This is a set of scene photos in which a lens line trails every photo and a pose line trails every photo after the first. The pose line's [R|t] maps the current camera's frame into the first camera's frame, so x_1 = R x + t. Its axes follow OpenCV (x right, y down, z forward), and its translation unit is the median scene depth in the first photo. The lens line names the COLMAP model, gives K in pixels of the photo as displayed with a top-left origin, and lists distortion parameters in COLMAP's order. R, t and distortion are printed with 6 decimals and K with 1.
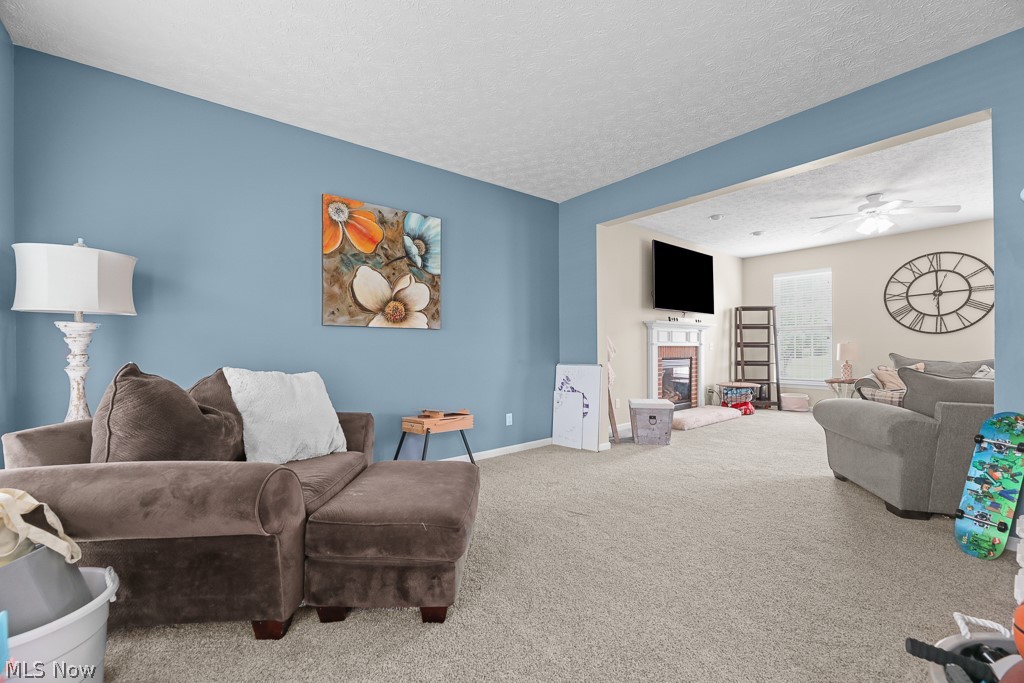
lens RADIAL K [[423.4, 0, 516.2], [0, 423.4, 346.1], [0, 0, 1]] dist [-0.001479, -0.000498]
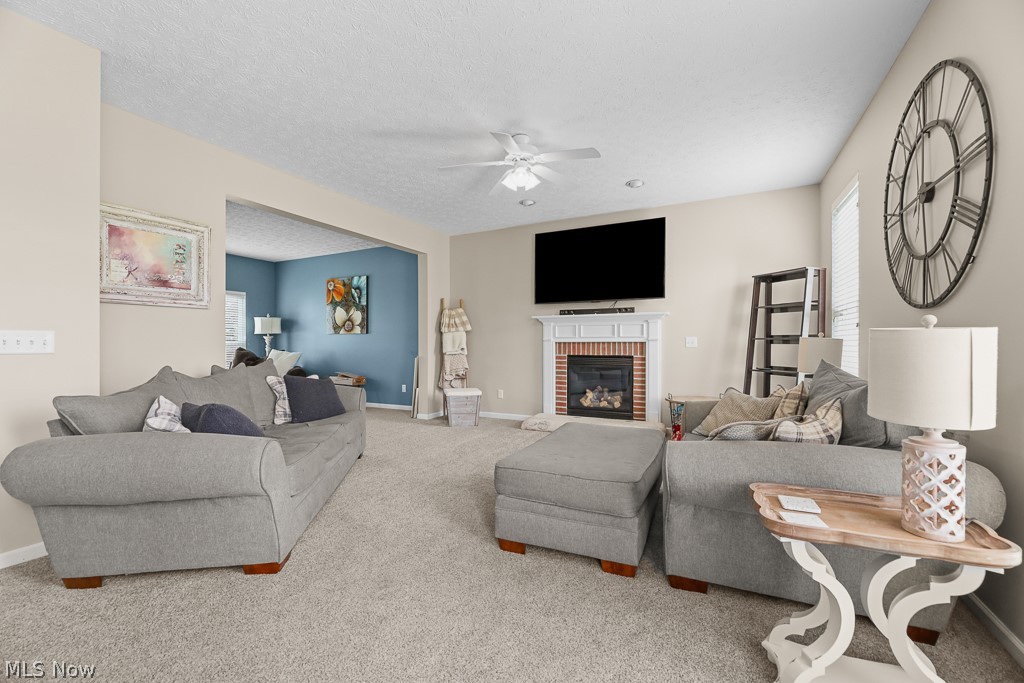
lens RADIAL K [[423.4, 0, 516.2], [0, 423.4, 346.1], [0, 0, 1]] dist [-0.001479, -0.000498]
pose [[0.399997, 0.008590, -0.916476, 1.903392], [0.001882, 0.999946, 0.010194, -0.001975], [0.916514, -0.005802, 0.399959, 0.886378]]
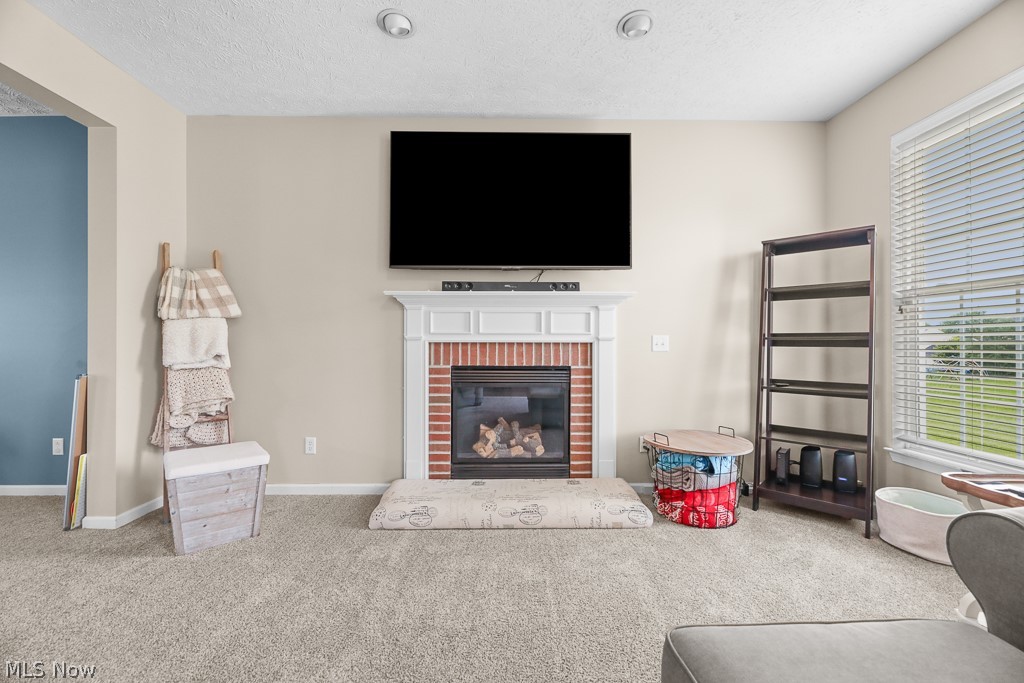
lens RADIAL K [[423.4, 0, 516.2], [0, 423.4, 346.1], [0, 0, 1]] dist [-0.001479, -0.000498]
pose [[0.777511, 0.003144, -0.628862, 1.195192], [-0.001598, 0.999994, 0.003024, 0.004047], [0.628867, -0.001346, 0.777511, 1.102139]]
